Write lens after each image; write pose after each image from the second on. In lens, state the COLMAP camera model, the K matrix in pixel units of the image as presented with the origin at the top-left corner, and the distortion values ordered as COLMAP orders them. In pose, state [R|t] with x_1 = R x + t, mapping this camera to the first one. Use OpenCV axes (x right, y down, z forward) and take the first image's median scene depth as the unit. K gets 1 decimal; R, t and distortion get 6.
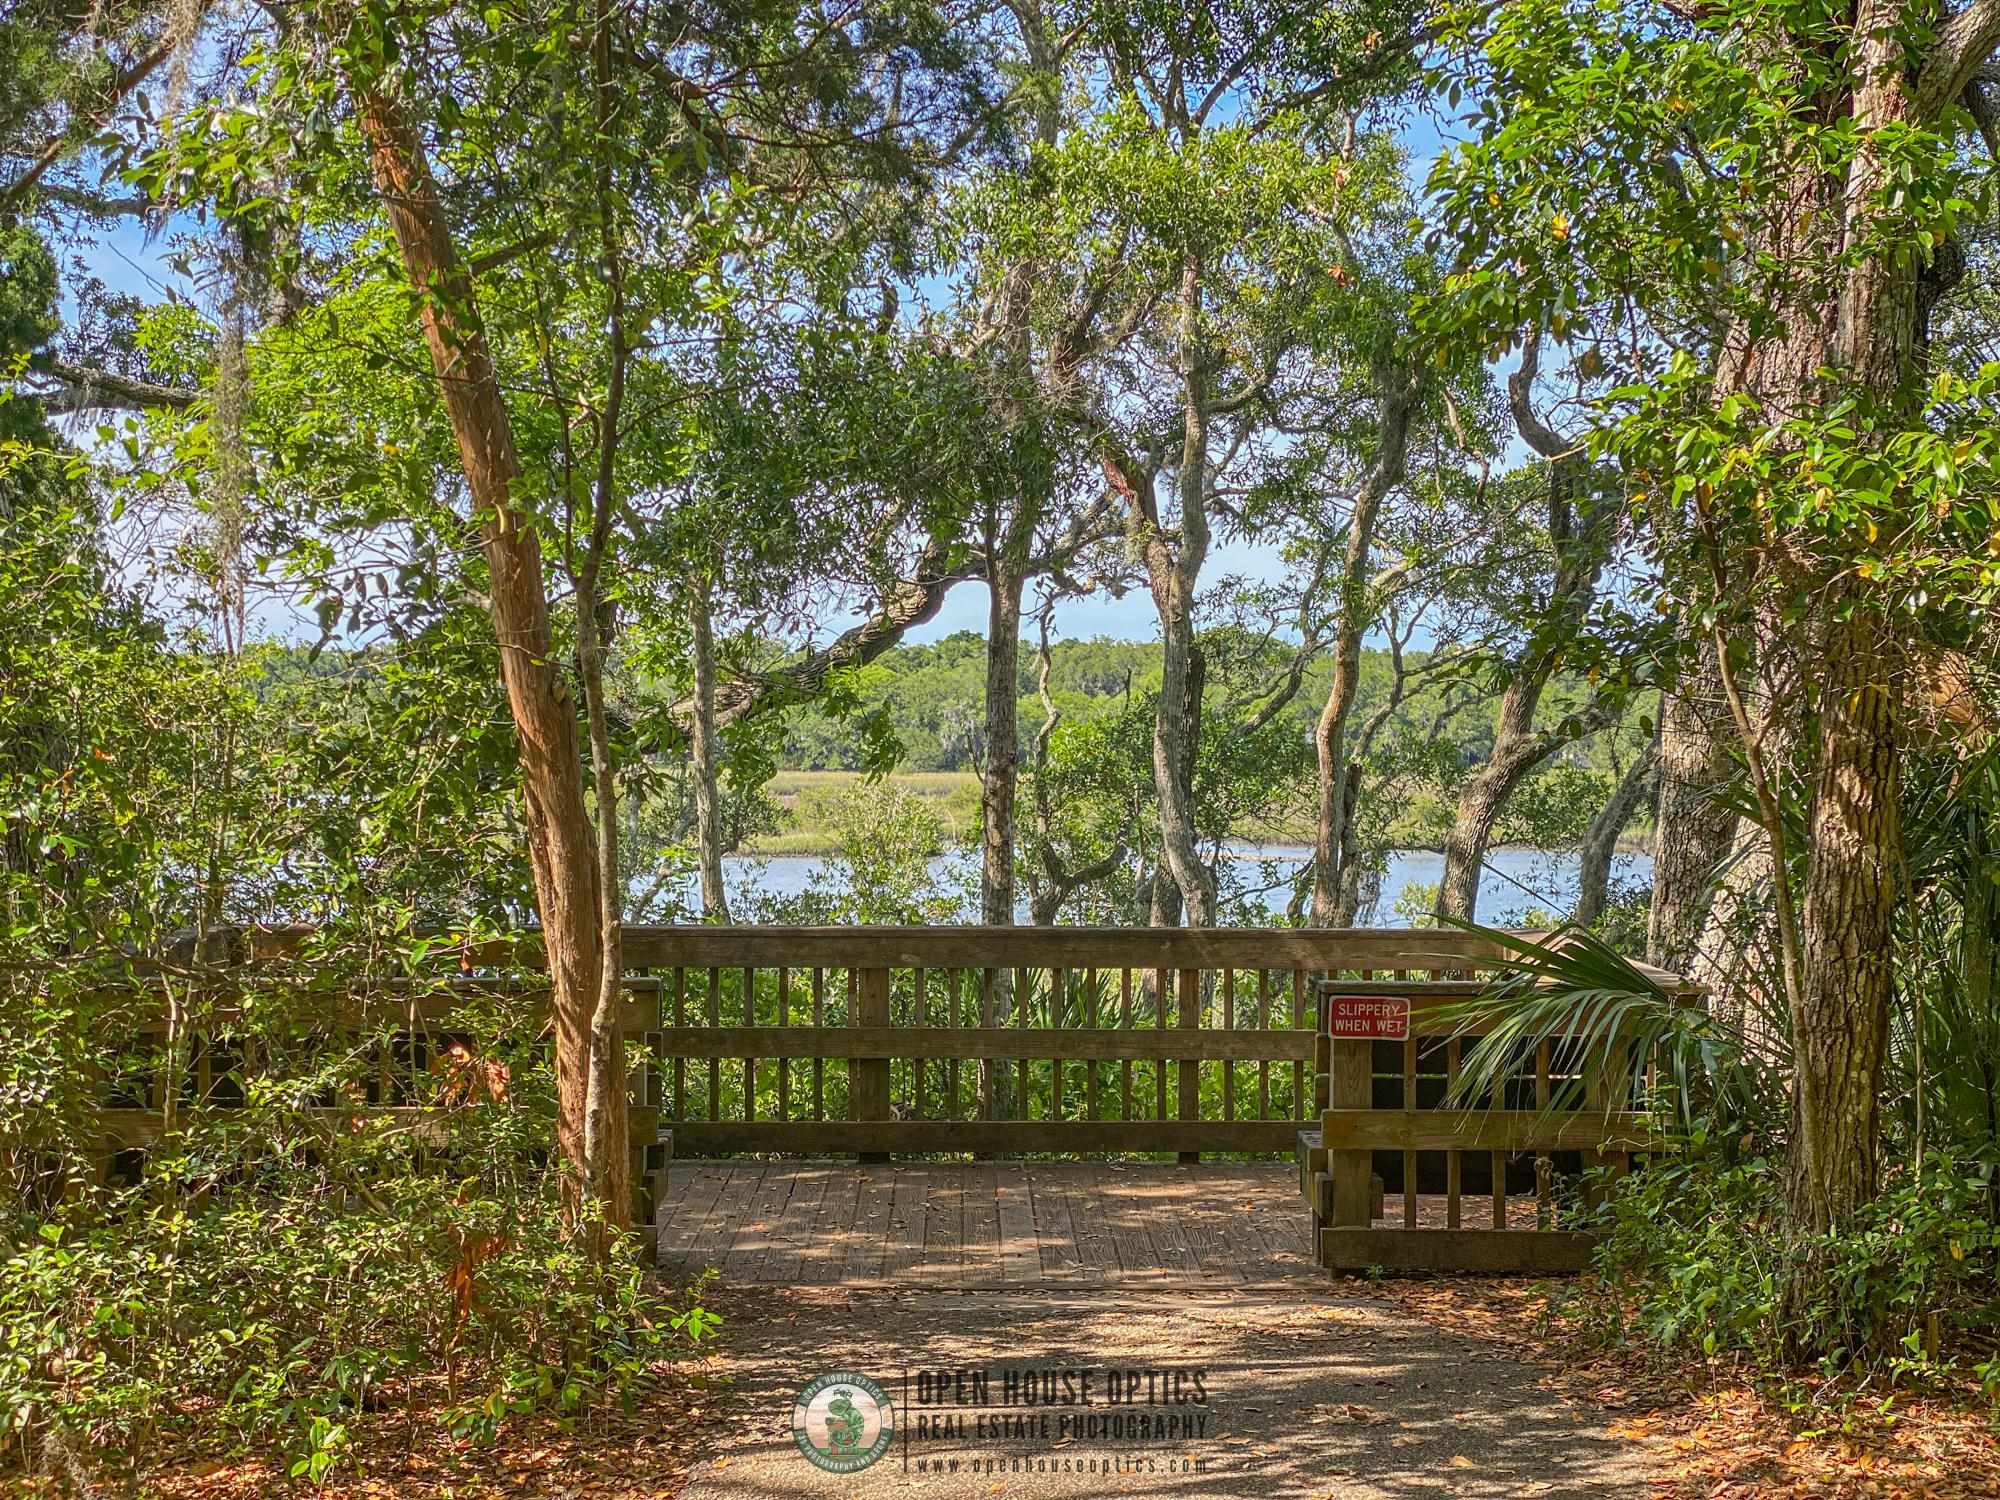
lens RADIAL K [[3008.6, 0, 999.9], [0, 3008.6, 748.3], [0, 0, 1]] dist [-0.019993, 0.000000]
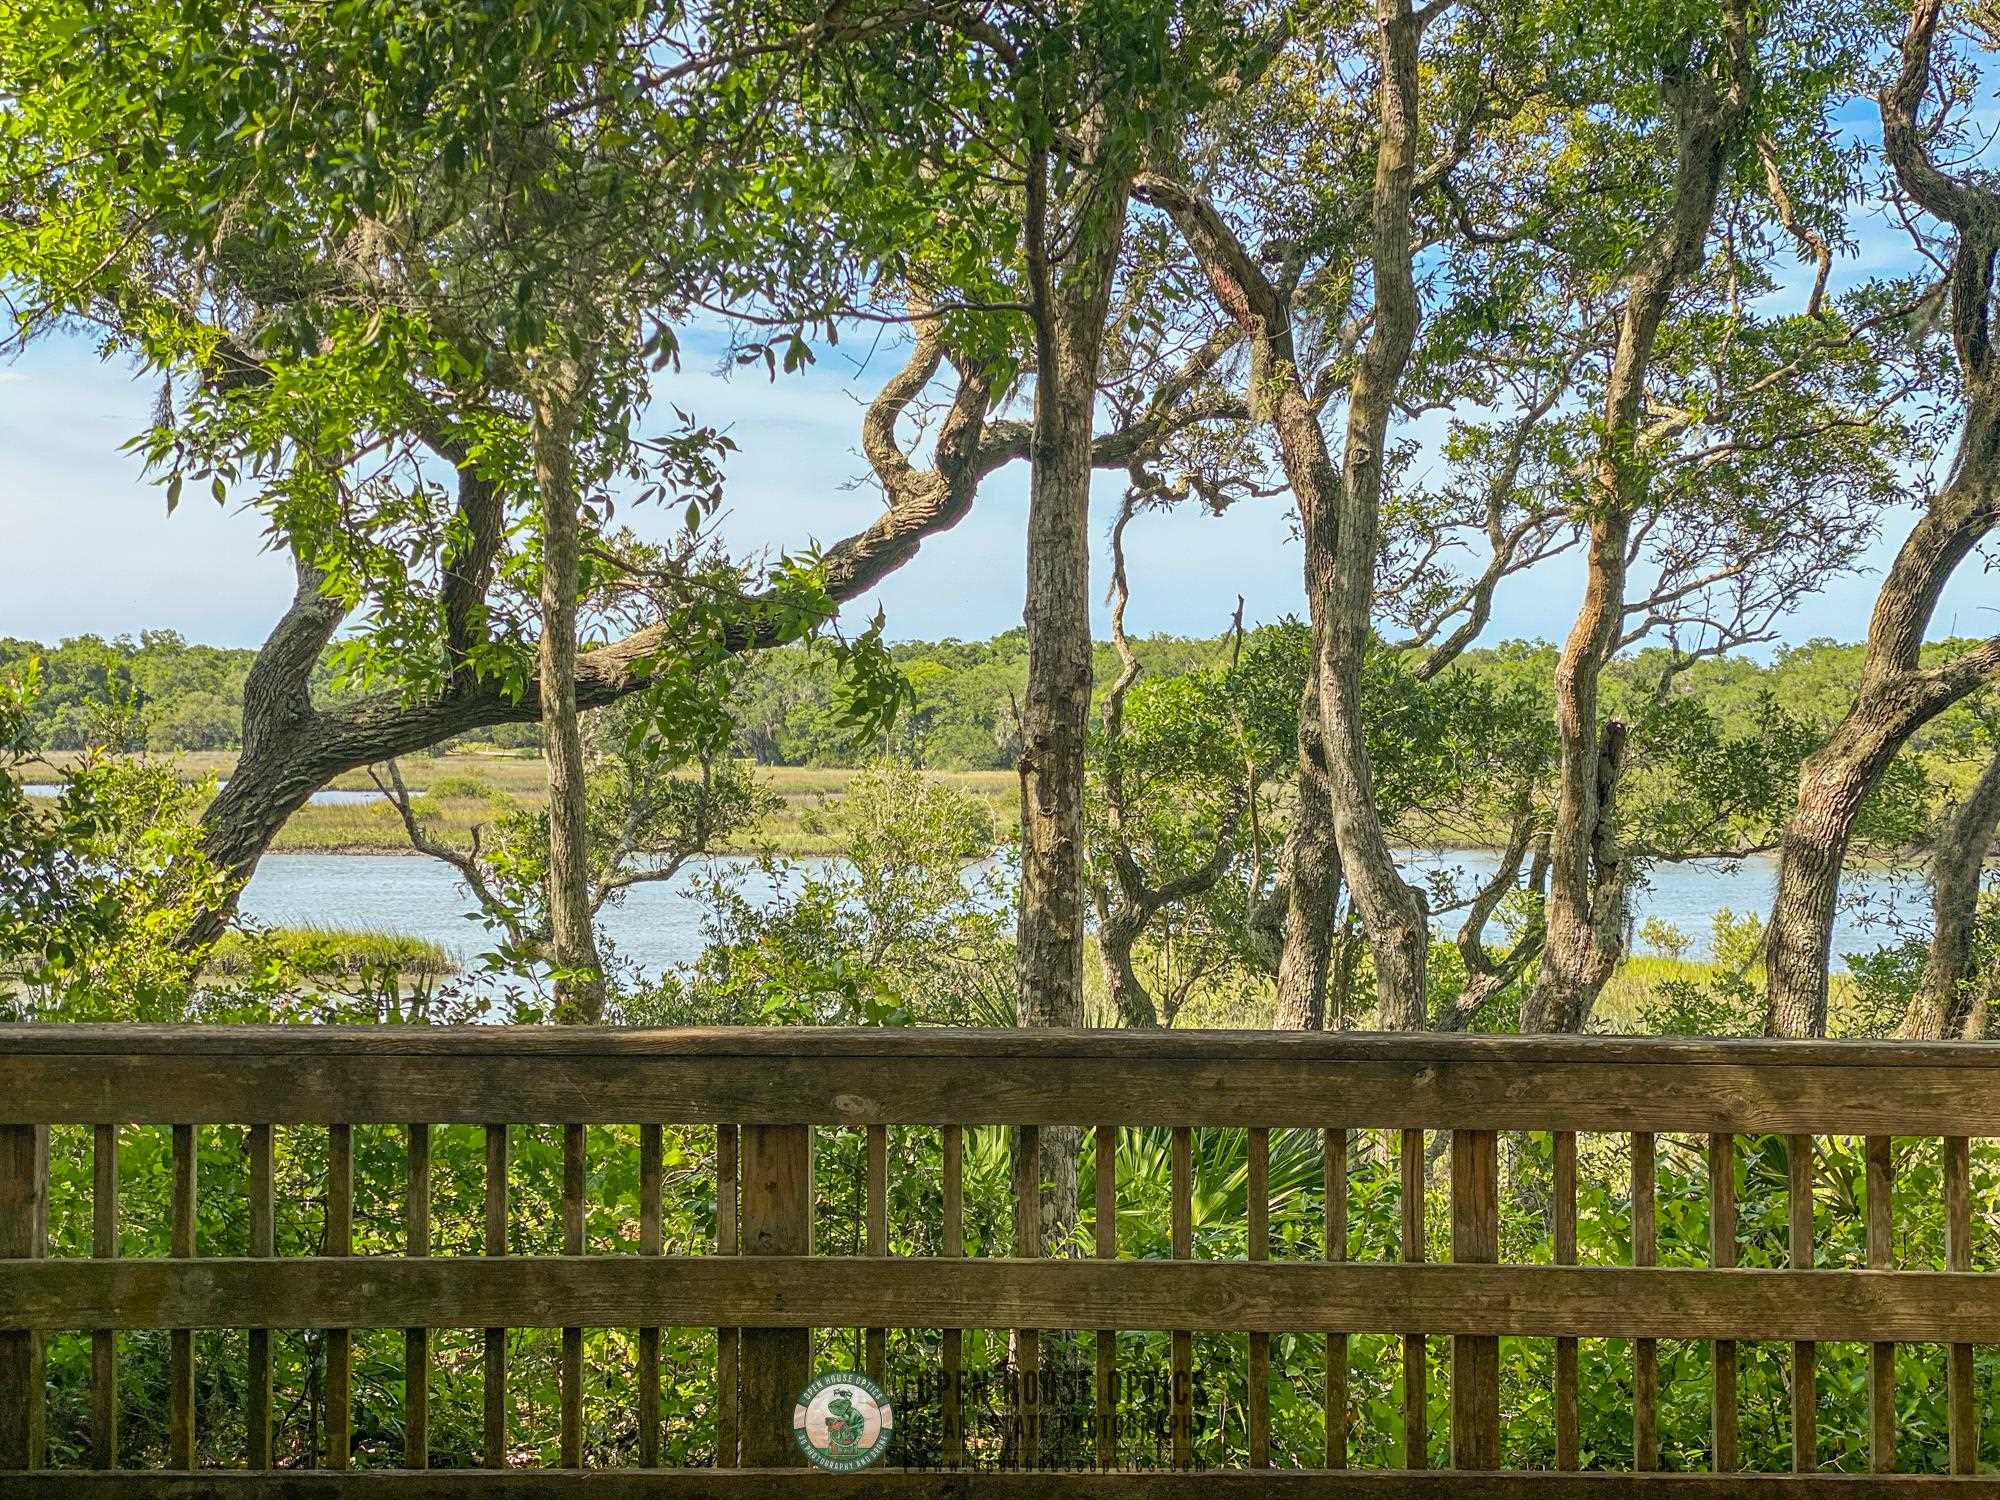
lens RADIAL K [[3008.6, 0, 995.1], [0, 3008.6, 760.4], [0, 0, 1]] dist [-0.019993, 0.000000]
pose [[0.999790, 0.002227, -0.020372, 0.000082], [-0.002143, 0.999989, 0.004161, 0.008709], [0.020381, -0.004117, 0.999784, 0.287302]]
